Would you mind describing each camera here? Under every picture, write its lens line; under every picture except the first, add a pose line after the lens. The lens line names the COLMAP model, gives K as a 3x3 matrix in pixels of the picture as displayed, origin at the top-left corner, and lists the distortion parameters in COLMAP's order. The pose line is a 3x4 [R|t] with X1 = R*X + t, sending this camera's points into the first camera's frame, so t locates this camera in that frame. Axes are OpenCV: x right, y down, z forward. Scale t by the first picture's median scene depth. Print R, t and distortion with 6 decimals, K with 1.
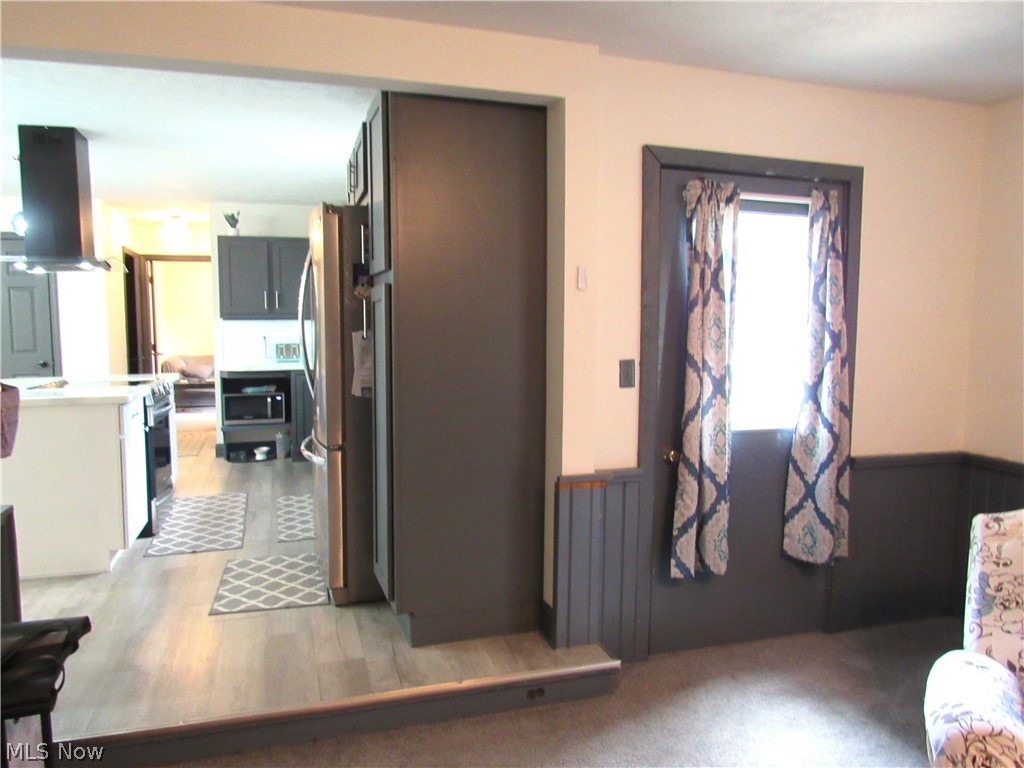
lens RADIAL K [[737.6, 0, 512.8], [0, 737.6, 382.9], [0, 0, 1]] dist [-0.010802, -0.004999]
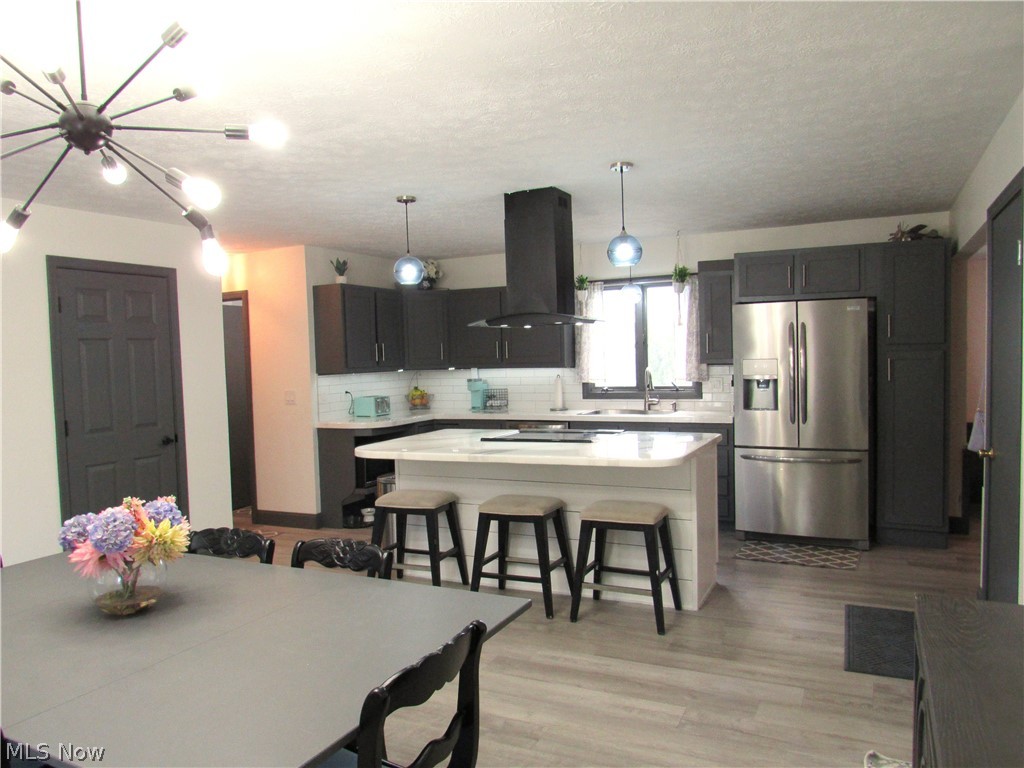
lens RADIAL K [[737.6, 0, 509.5], [0, 737.6, 389.3], [0, 0, 1]] dist [-0.010802, -0.004999]
pose [[0.690172, -0.048964, 0.721987, -1.602569], [0.075587, 0.997128, -0.004633, -0.081563], [-0.719687, 0.057770, 0.691891, 0.364999]]
